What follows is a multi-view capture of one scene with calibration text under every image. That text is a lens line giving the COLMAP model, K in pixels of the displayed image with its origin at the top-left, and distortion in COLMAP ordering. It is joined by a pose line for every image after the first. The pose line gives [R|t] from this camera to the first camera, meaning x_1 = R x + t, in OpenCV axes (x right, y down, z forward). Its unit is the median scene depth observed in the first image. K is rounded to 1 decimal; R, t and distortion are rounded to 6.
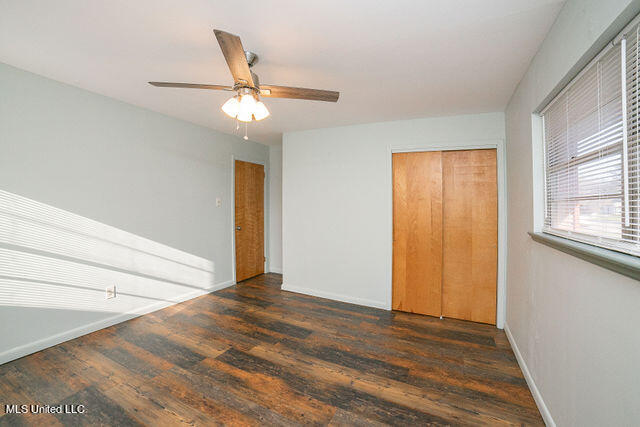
lens RADIAL K [[268.5, 0, 317.0], [0, 268.5, 202.7], [0, 0, 1]] dist [-0.092430, 0.030879]
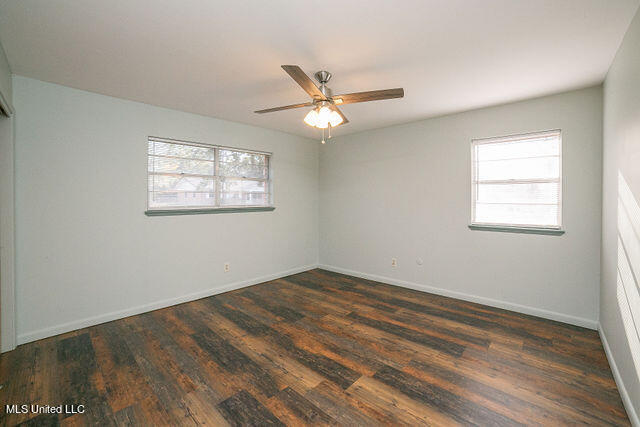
lens RADIAL K [[268.5, 0, 317.0], [0, 268.5, 202.7], [0, 0, 1]] dist [-0.092430, 0.030879]
pose [[-0.961734, -0.021342, 0.273151, -0.484753], [-0.019387, 0.999763, 0.009856, 0.025203], [-0.273297, 0.004183, -0.961921, 1.902373]]
